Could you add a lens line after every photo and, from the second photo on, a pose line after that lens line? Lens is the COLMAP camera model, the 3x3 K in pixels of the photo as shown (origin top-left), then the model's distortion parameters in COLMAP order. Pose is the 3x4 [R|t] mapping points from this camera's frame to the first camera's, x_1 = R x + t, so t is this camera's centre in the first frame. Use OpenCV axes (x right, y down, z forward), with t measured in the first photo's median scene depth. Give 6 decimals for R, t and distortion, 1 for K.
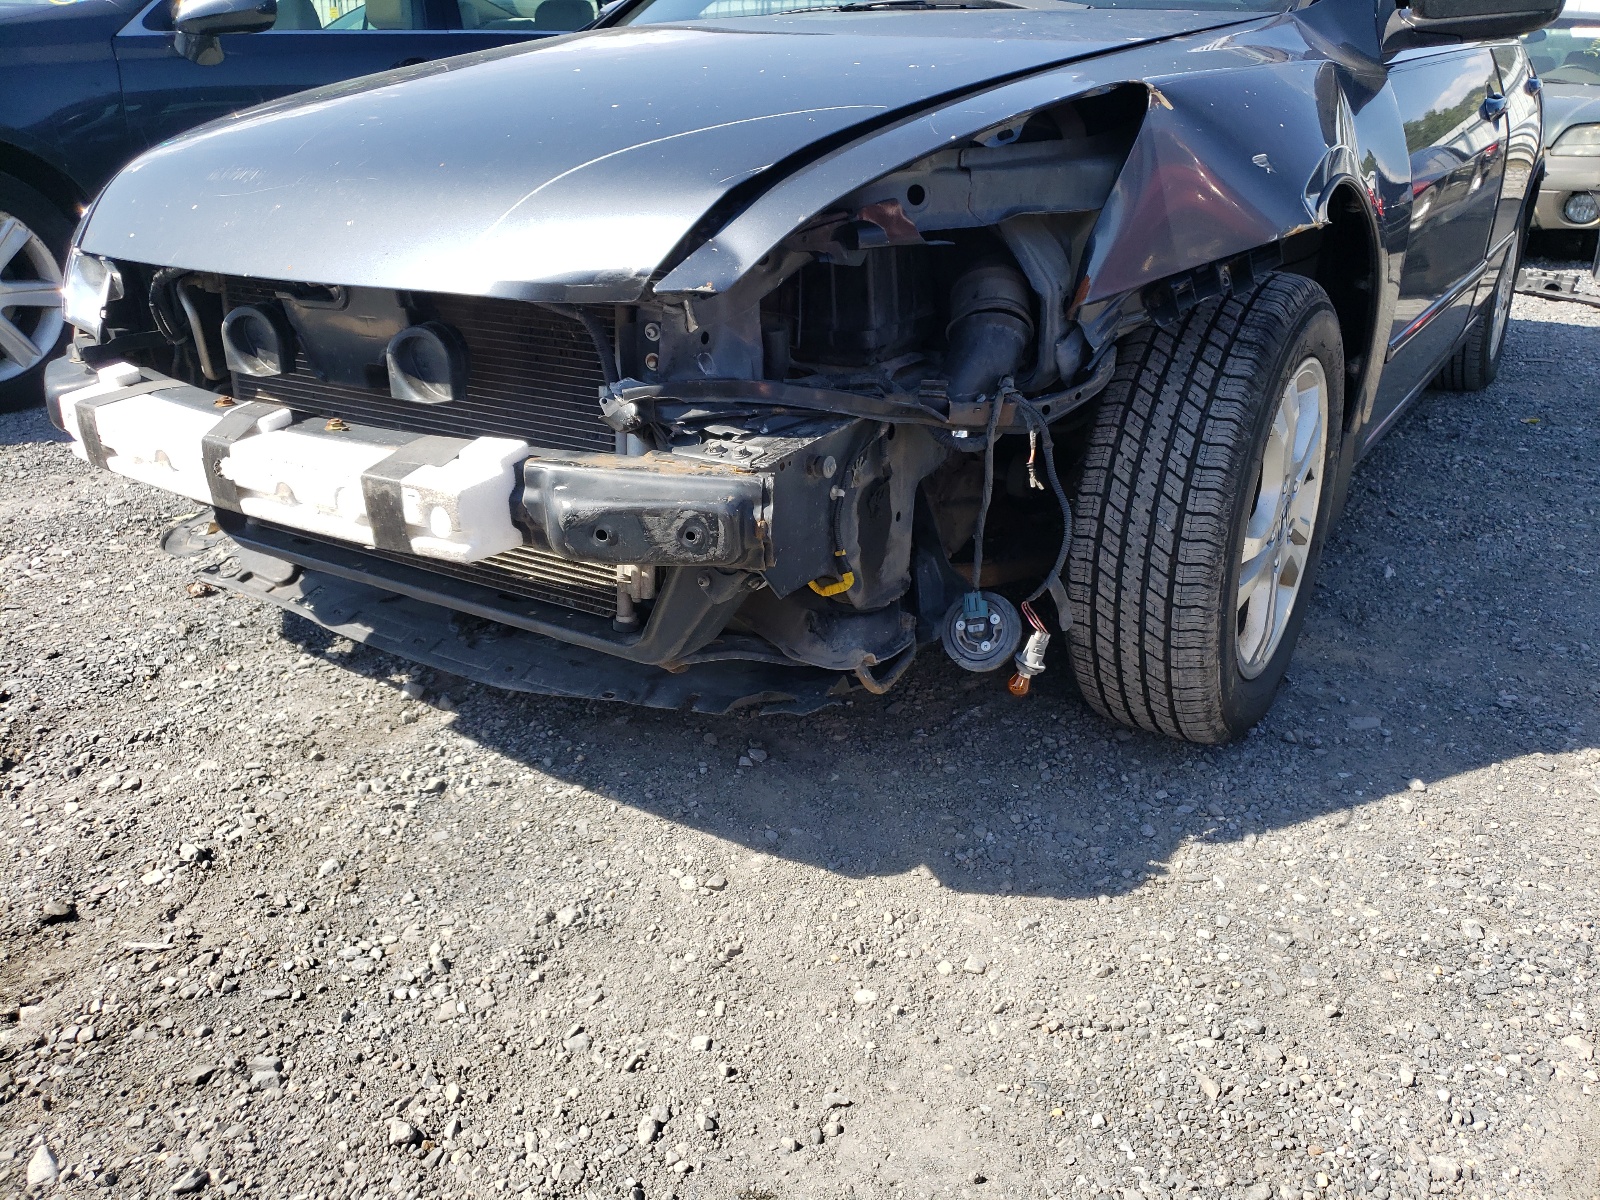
lens RADIAL K [[1142.8, 0, 800.0], [0, 1142.8, 600.0], [0, 0, 1]] dist [-0.009078, 0.038325]
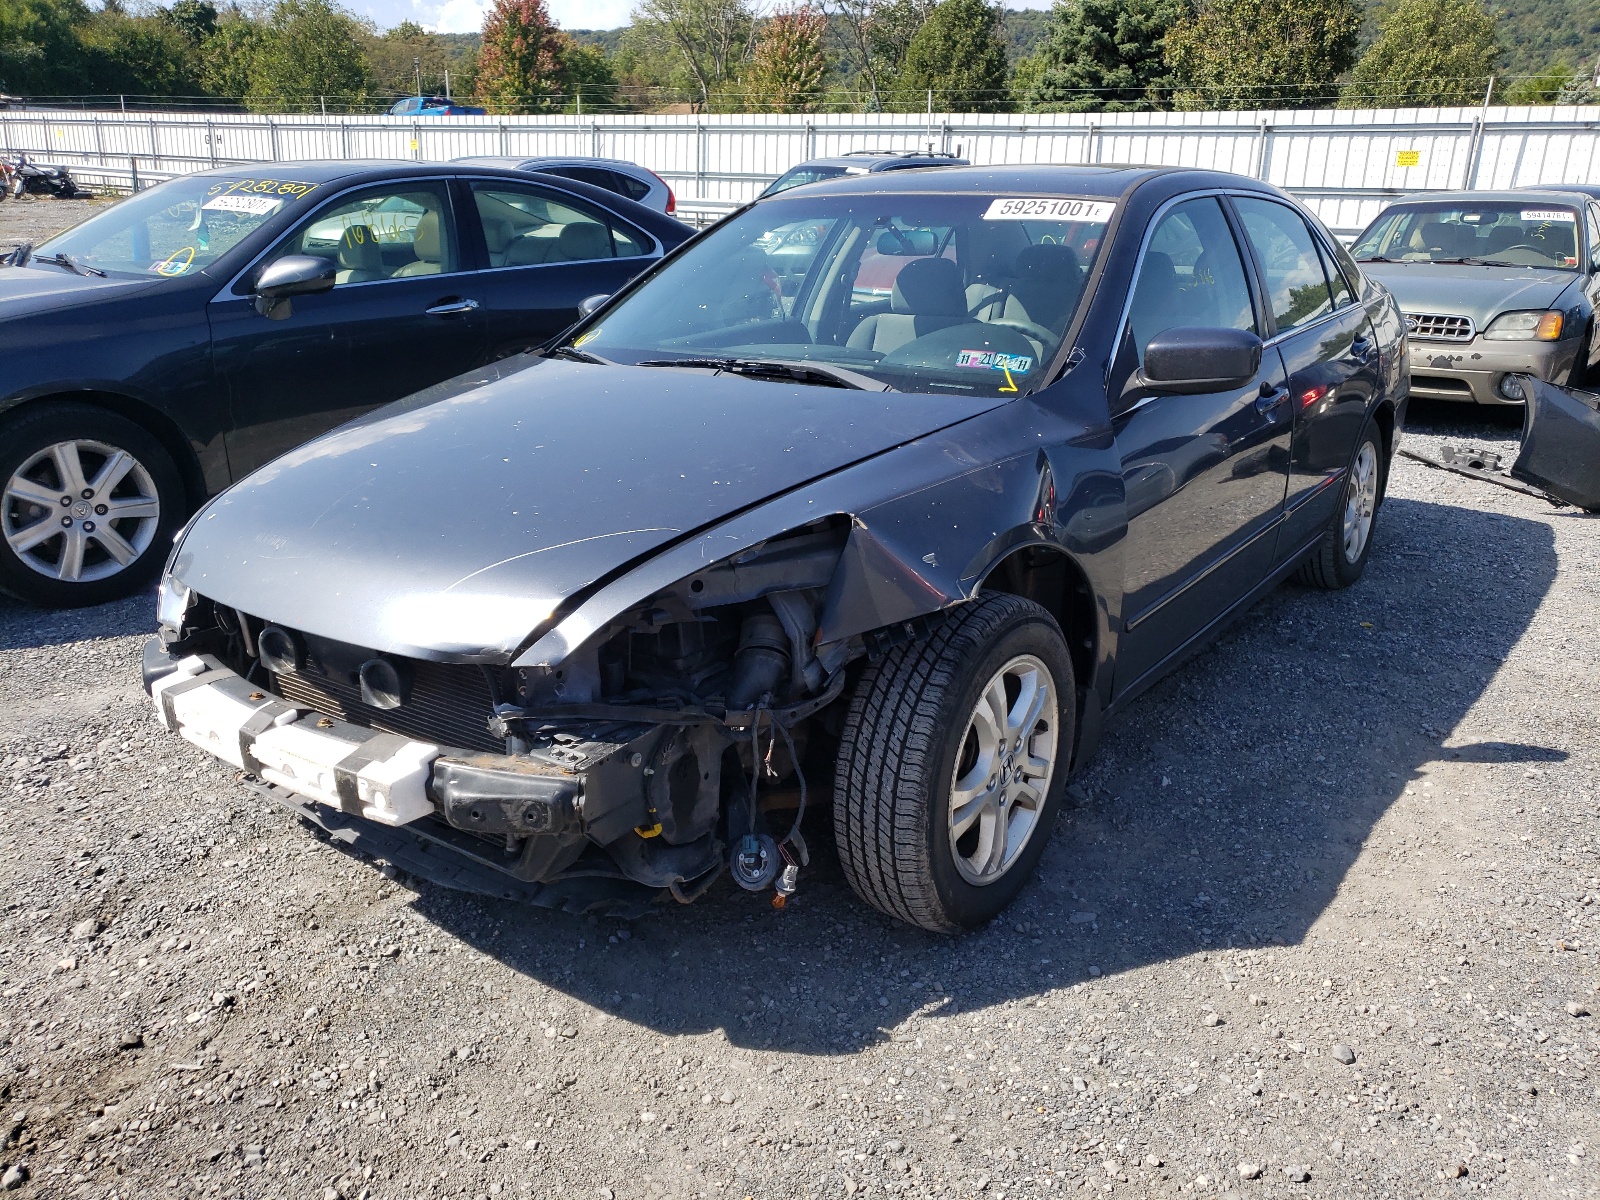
lens RADIAL K [[1175.3, 0, 800.0], [0, 1175.3, 600.0], [0, 0, 1]] dist [0.001699, 0.035525]
pose [[0.998100, 0.010009, -0.060797, 0.311783], [-0.014389, 0.997298, -0.072038, -0.201826], [0.059911, 0.072776, 0.995547, -0.525973]]
